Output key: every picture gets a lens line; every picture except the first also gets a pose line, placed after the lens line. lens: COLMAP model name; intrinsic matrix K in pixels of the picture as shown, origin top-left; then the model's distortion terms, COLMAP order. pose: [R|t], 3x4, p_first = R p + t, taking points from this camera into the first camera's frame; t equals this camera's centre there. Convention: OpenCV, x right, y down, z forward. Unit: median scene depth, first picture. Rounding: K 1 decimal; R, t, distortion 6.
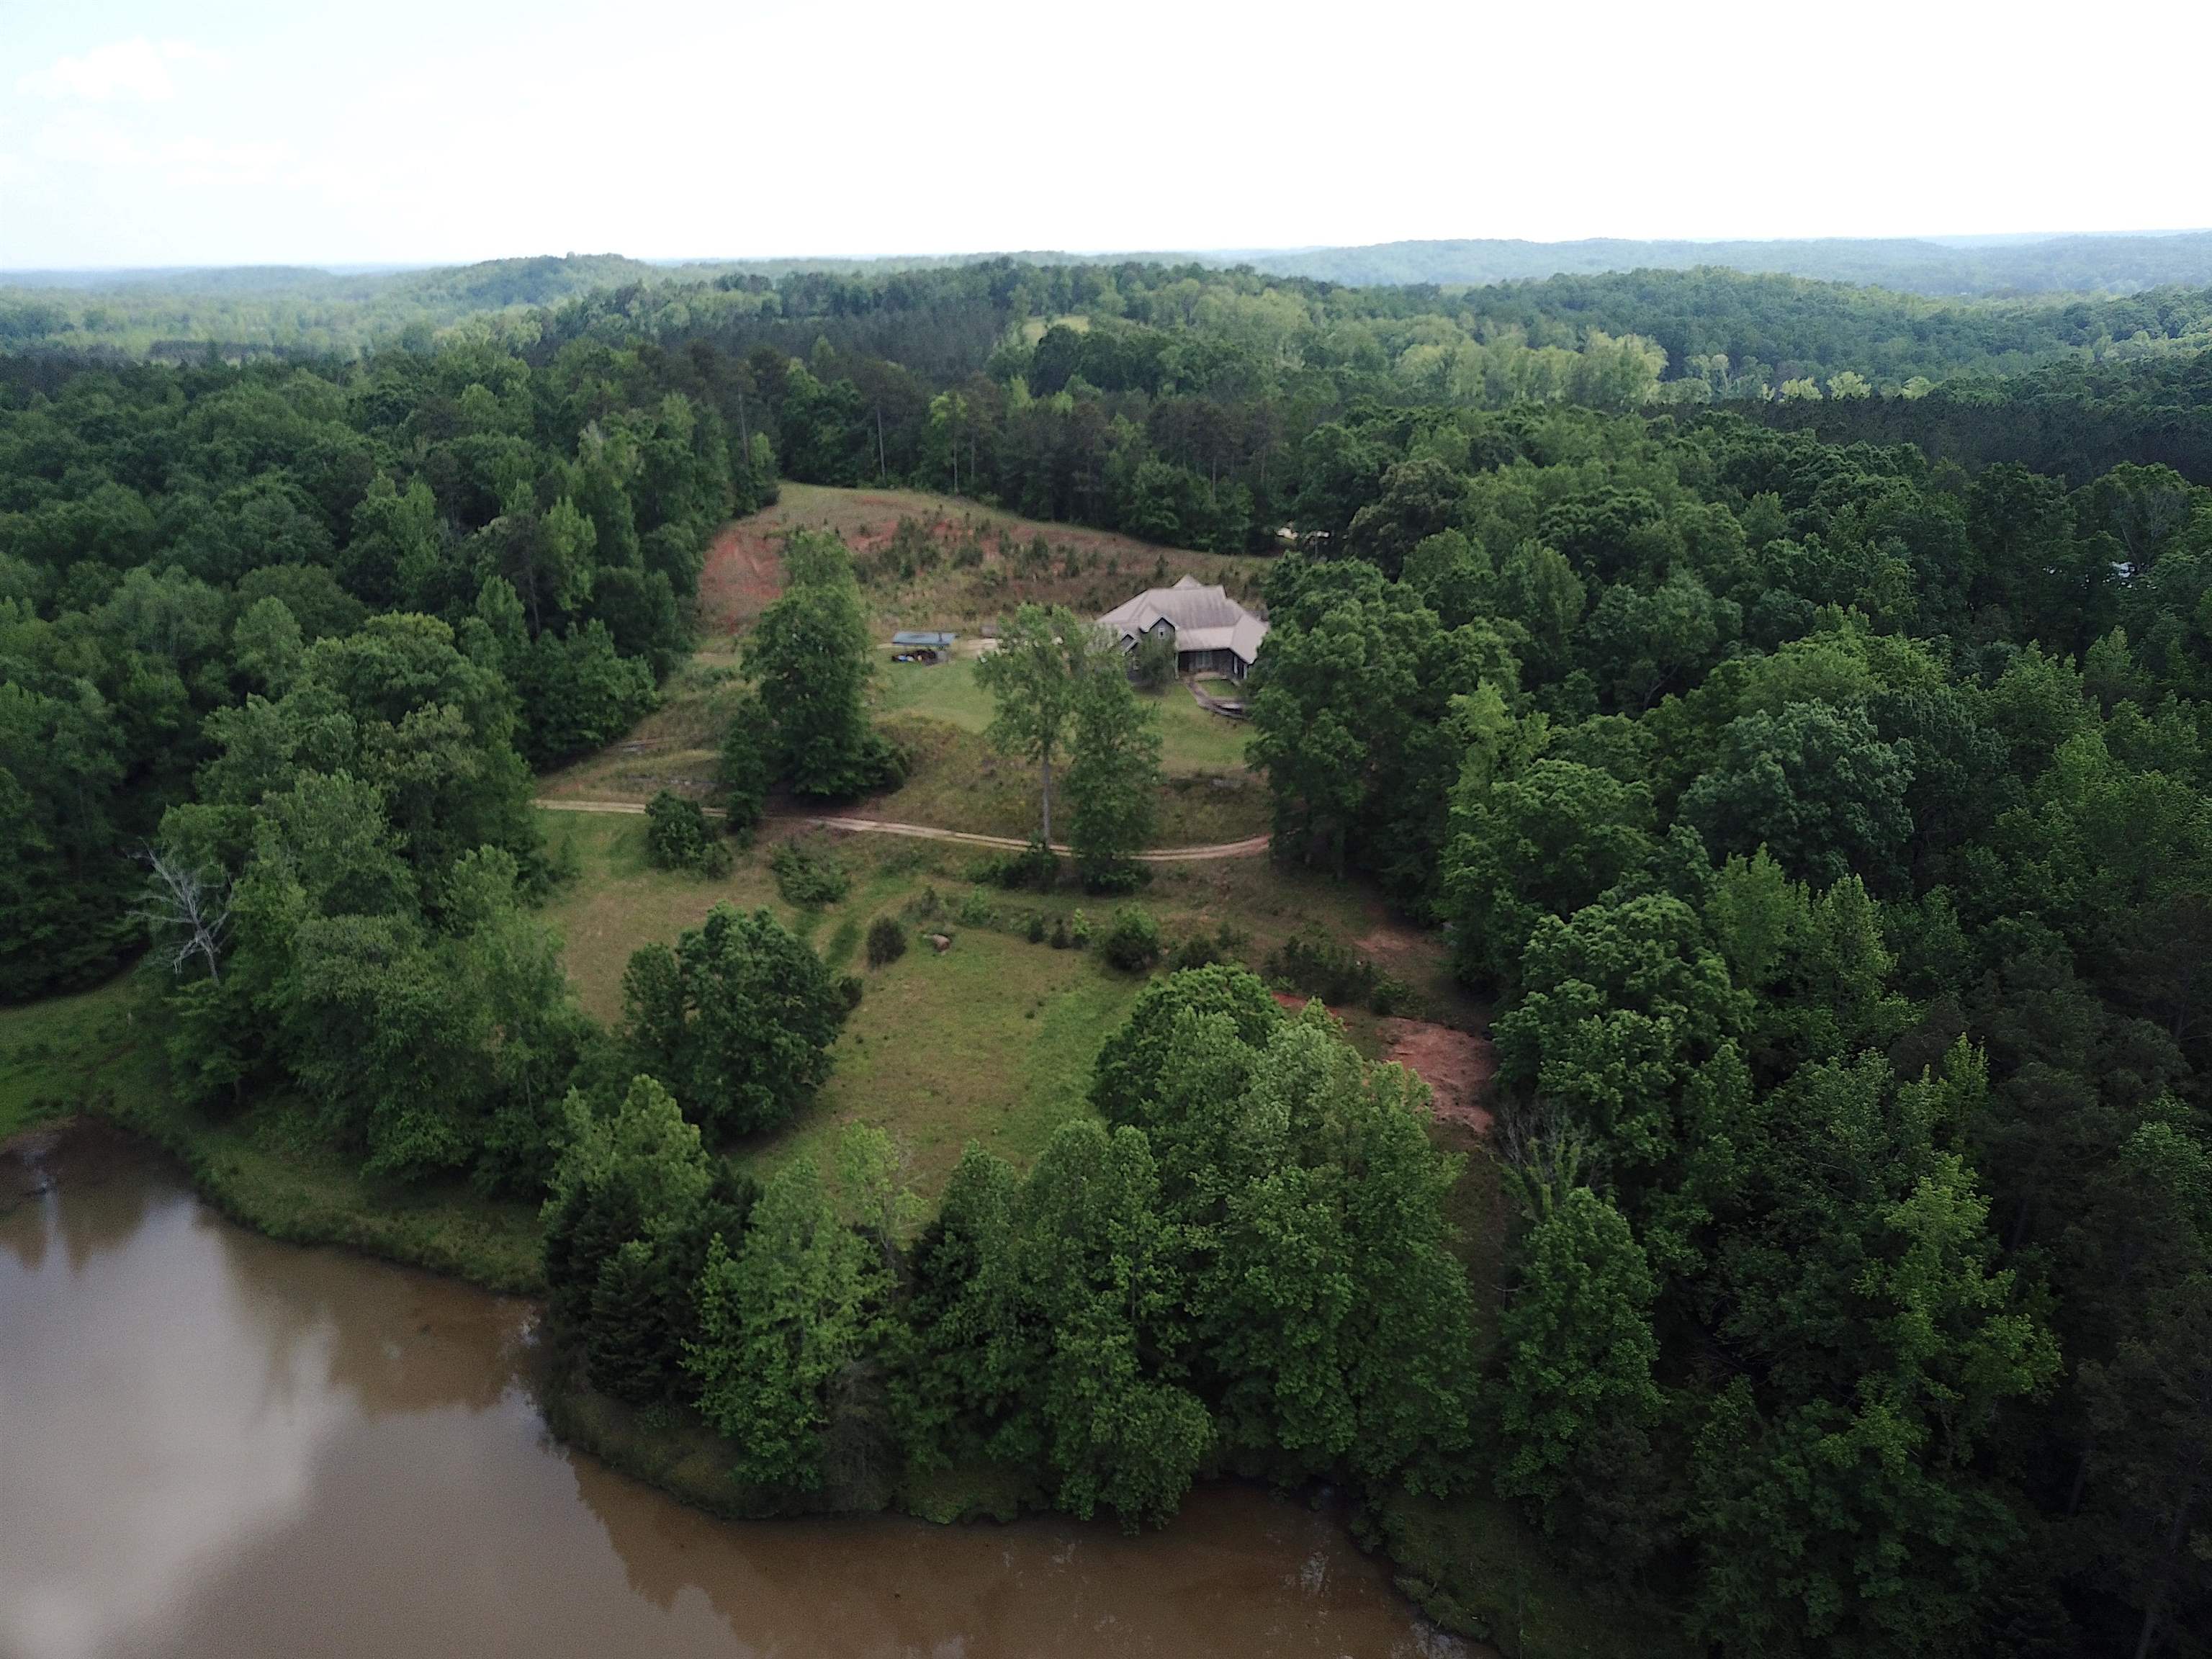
lens RADIAL K [[1735.7, 0, 1112.0], [0, 1735.7, 817.7], [0, 0, 1]] dist [0.024781, -0.004779]
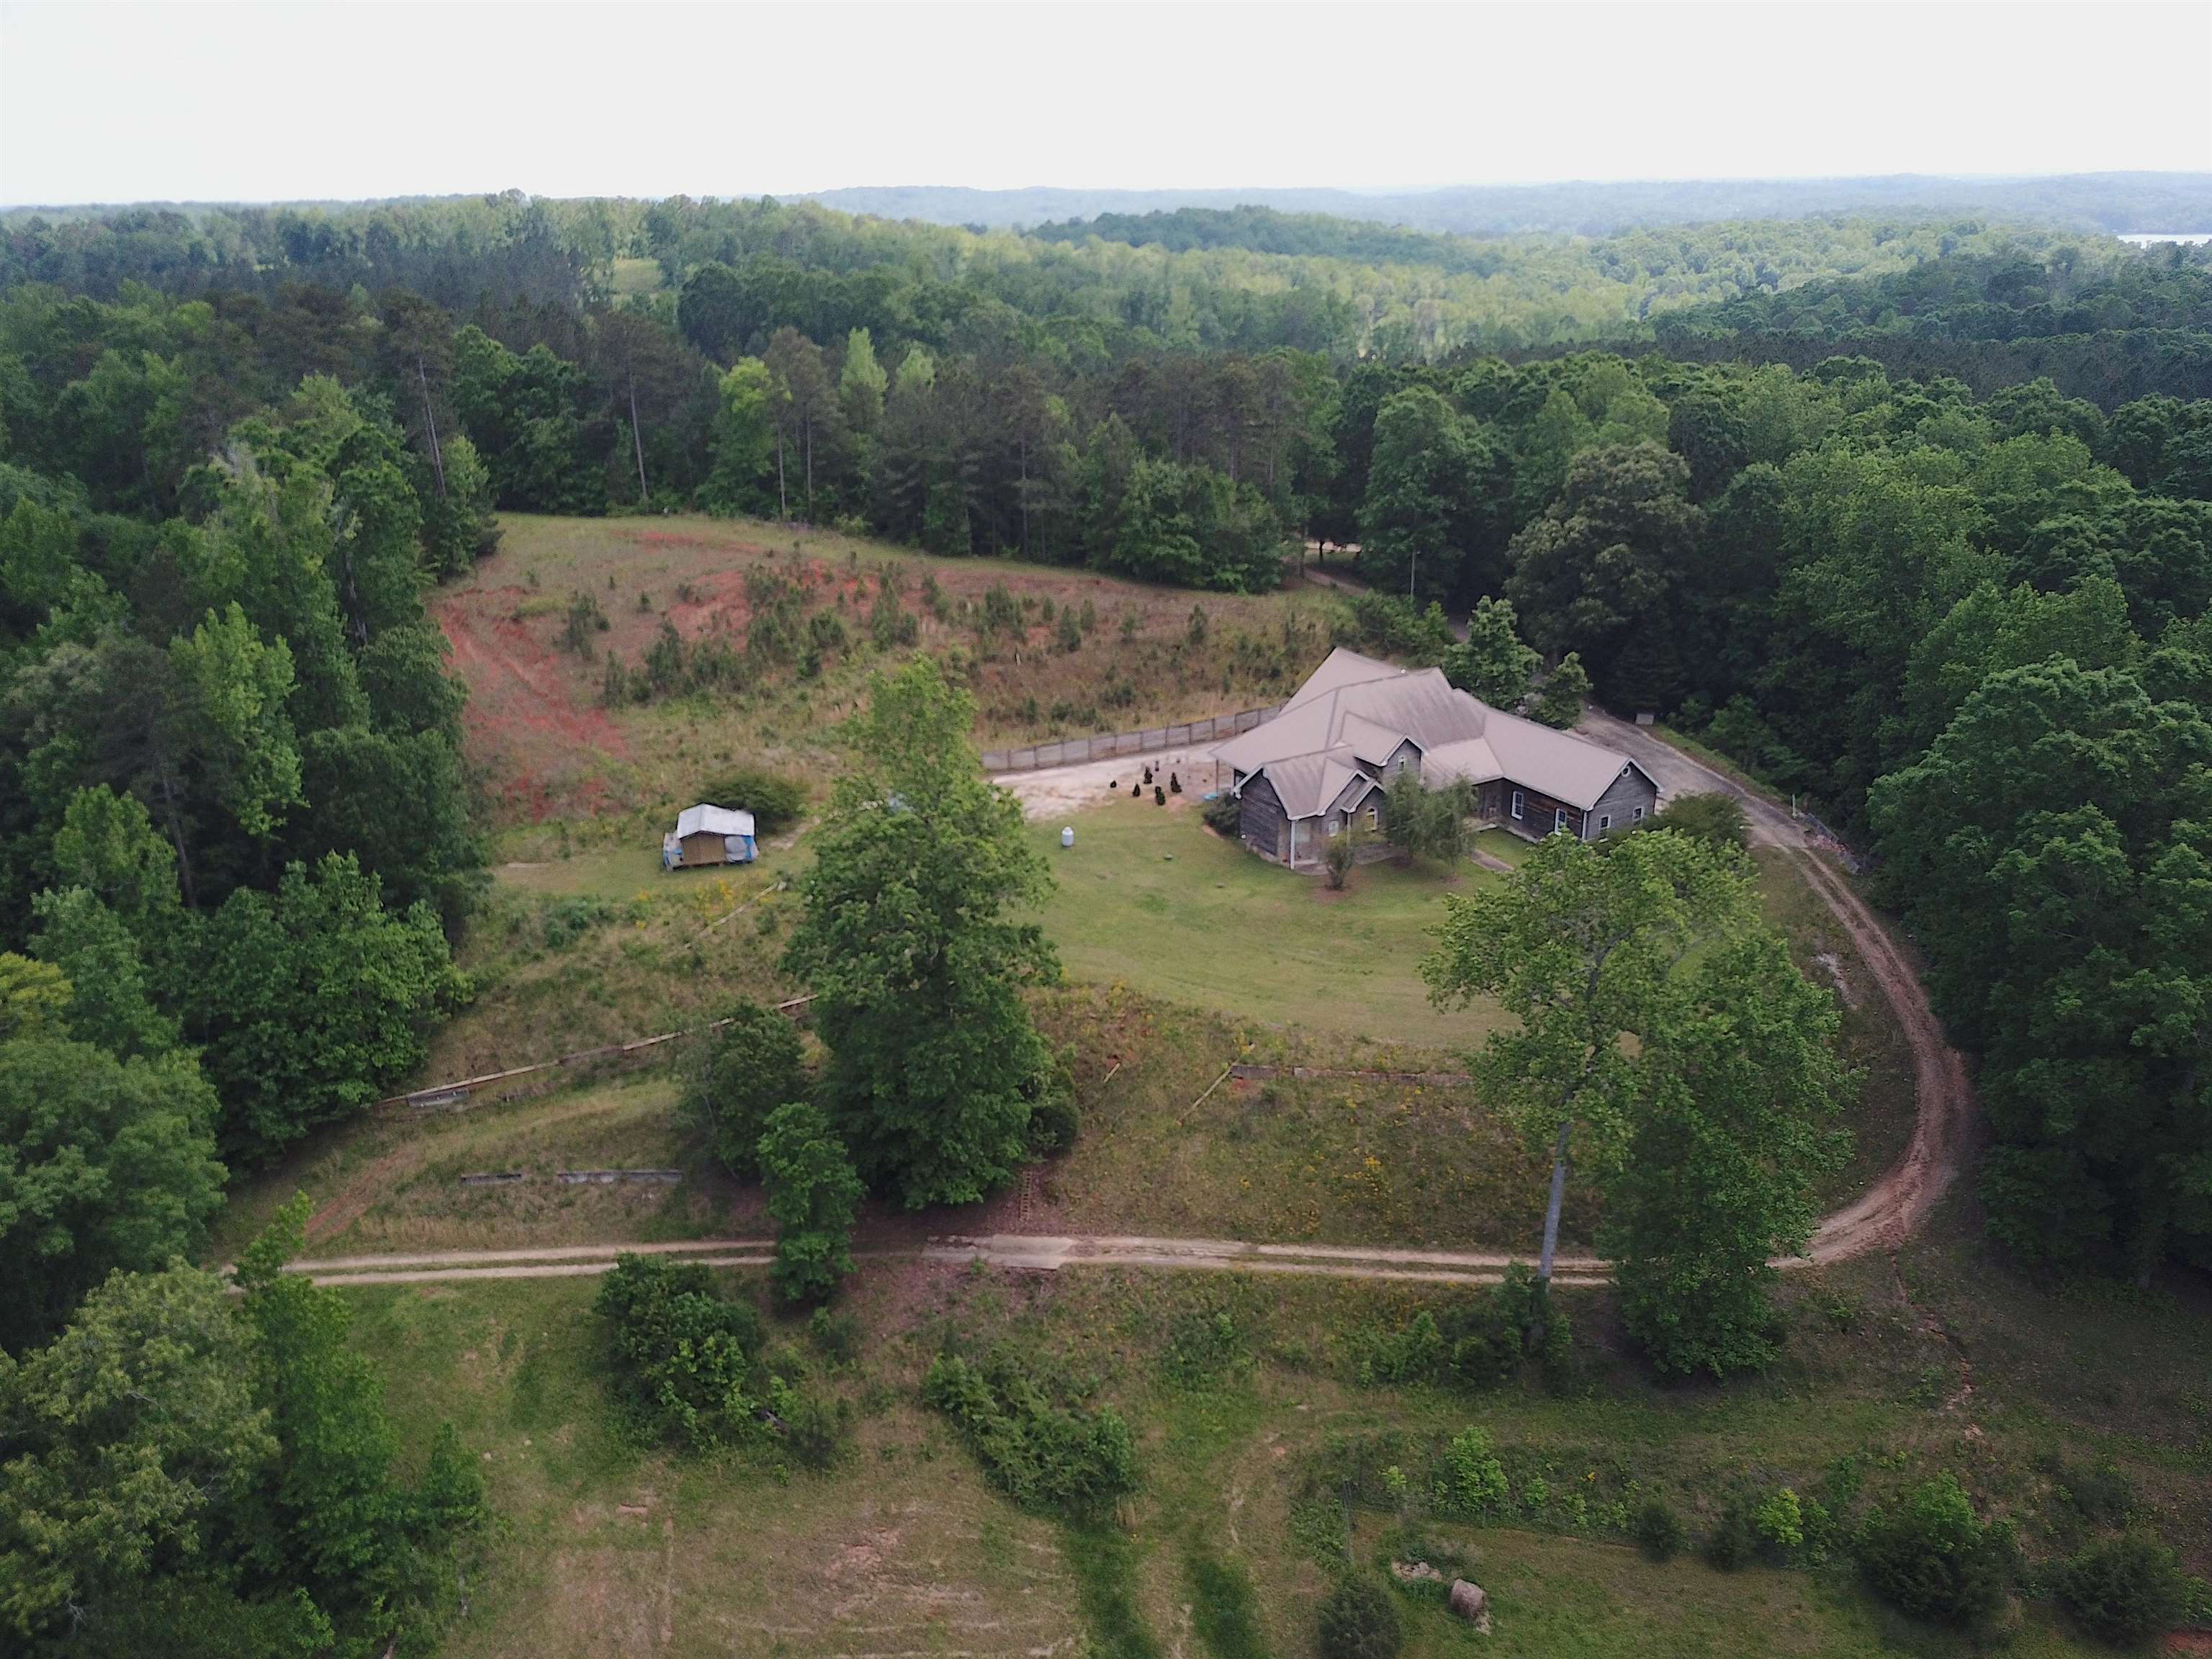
lens RADIAL K [[1735.7, 0, 1112.0], [0, 1735.7, 817.7], [0, 0, 1]] dist [0.024781, -0.004779]
pose [[0.951608, -0.107150, 0.288030, -0.194733], [0.099926, 0.994202, 0.039714, -0.102757], [-0.290615, -0.009010, 0.956798, 0.400480]]
